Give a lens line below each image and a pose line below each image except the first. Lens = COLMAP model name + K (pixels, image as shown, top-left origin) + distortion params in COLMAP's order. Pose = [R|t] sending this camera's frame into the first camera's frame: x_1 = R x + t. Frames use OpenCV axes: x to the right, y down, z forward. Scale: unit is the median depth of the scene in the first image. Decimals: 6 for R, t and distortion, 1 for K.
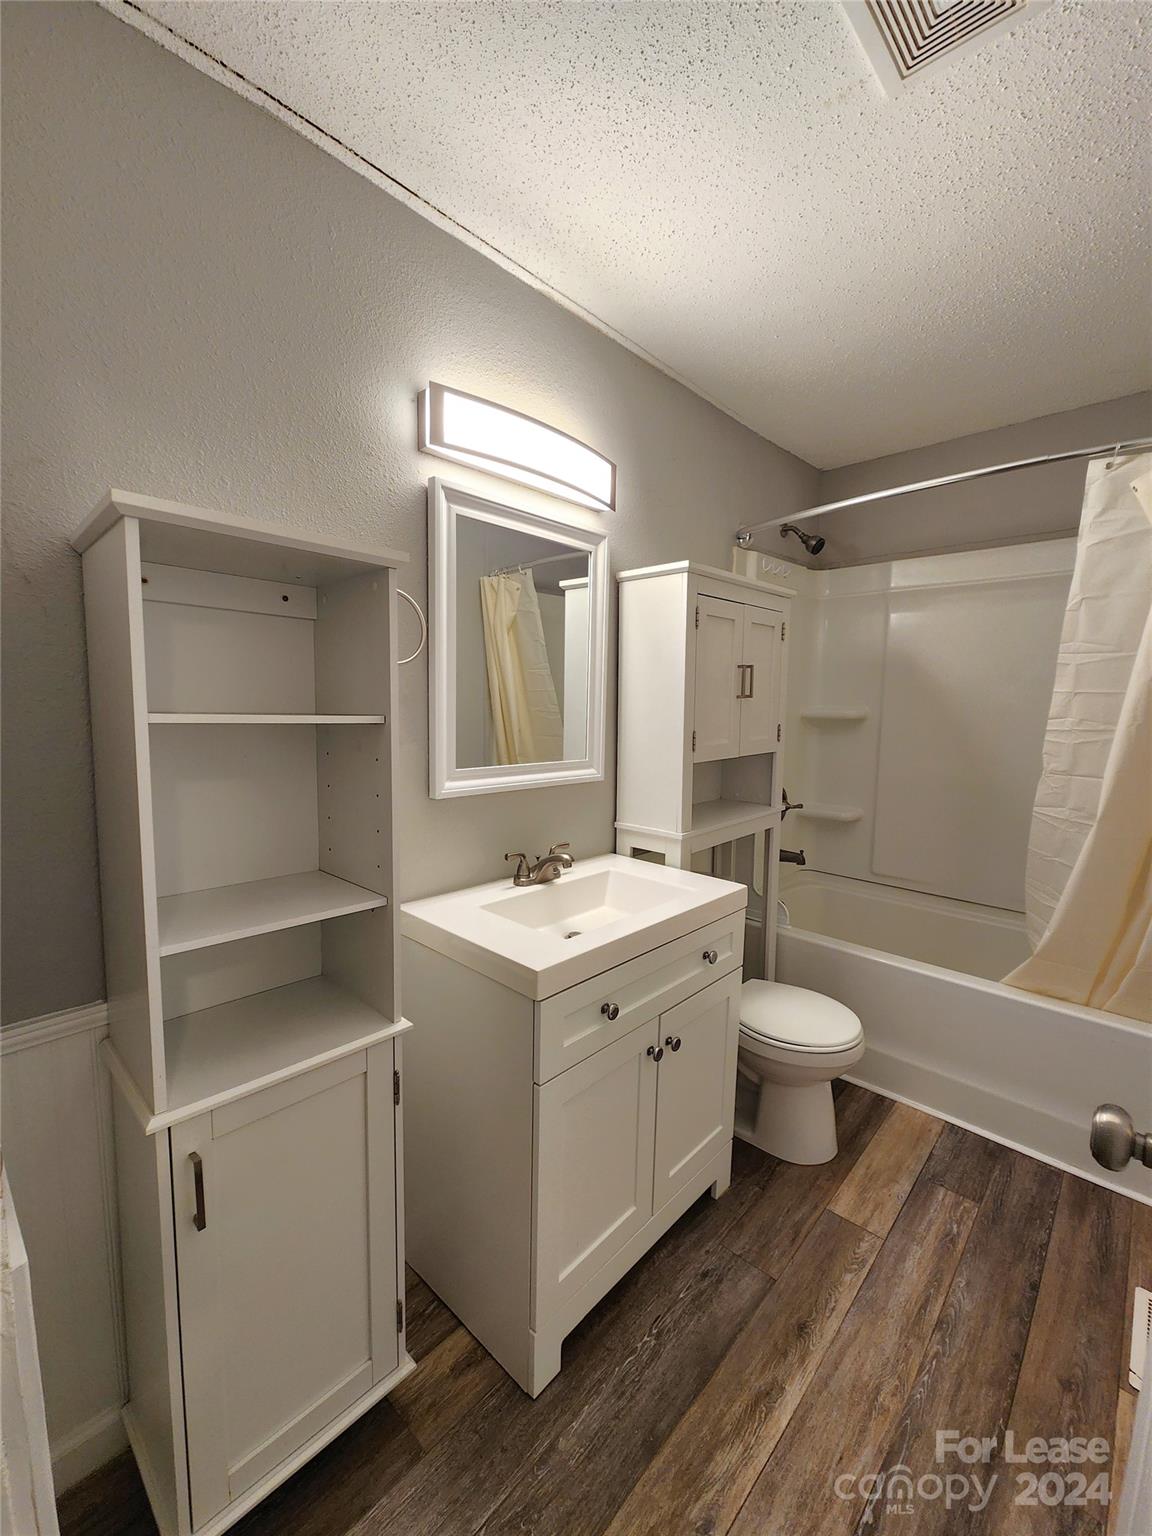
lens RADIAL K [[624.7, 0, 572.9], [0, 624.7, 768.8], [0, 0, 1]] dist [0.000487, -0.001274]
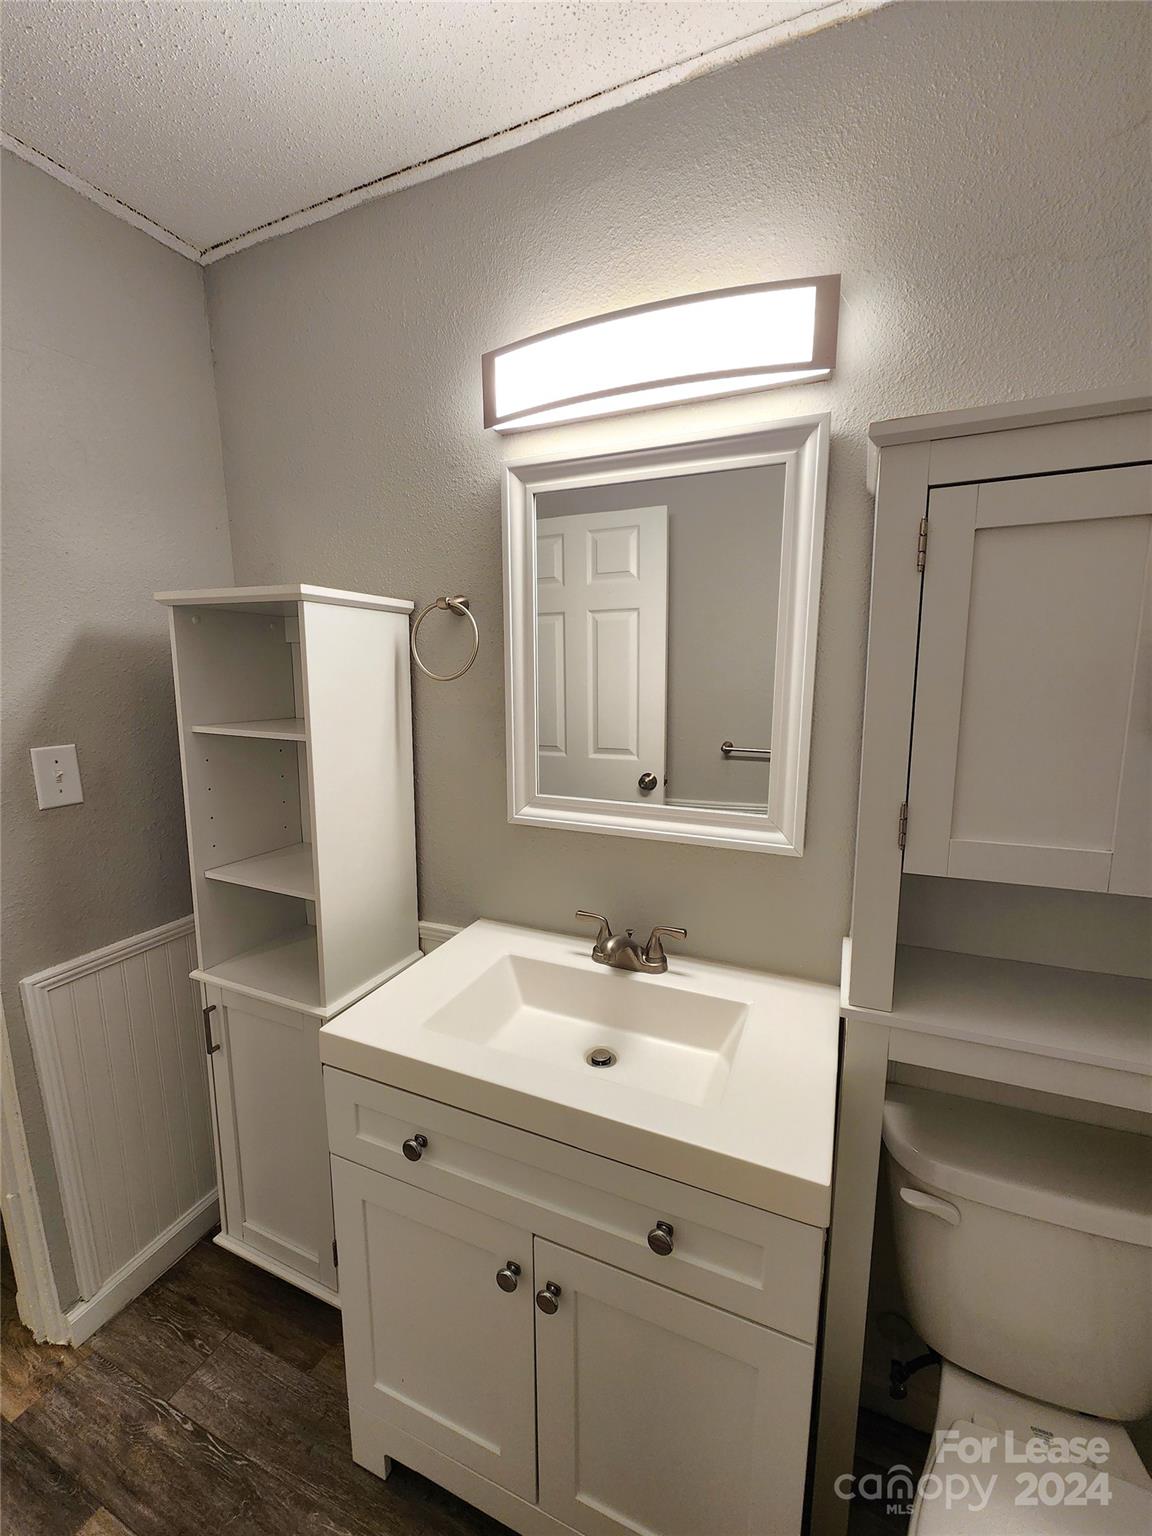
lens RADIAL K [[624.7, 0, 577.7], [0, 624.7, 763.0], [0, 0, 1]] dist [0.000487, -0.001274]
pose [[0.347026, 0.136156, -0.927919, 0.661892], [-0.087779, 0.989778, 0.112405, -0.151541], [0.933739, 0.042445, 0.355430, 0.777230]]
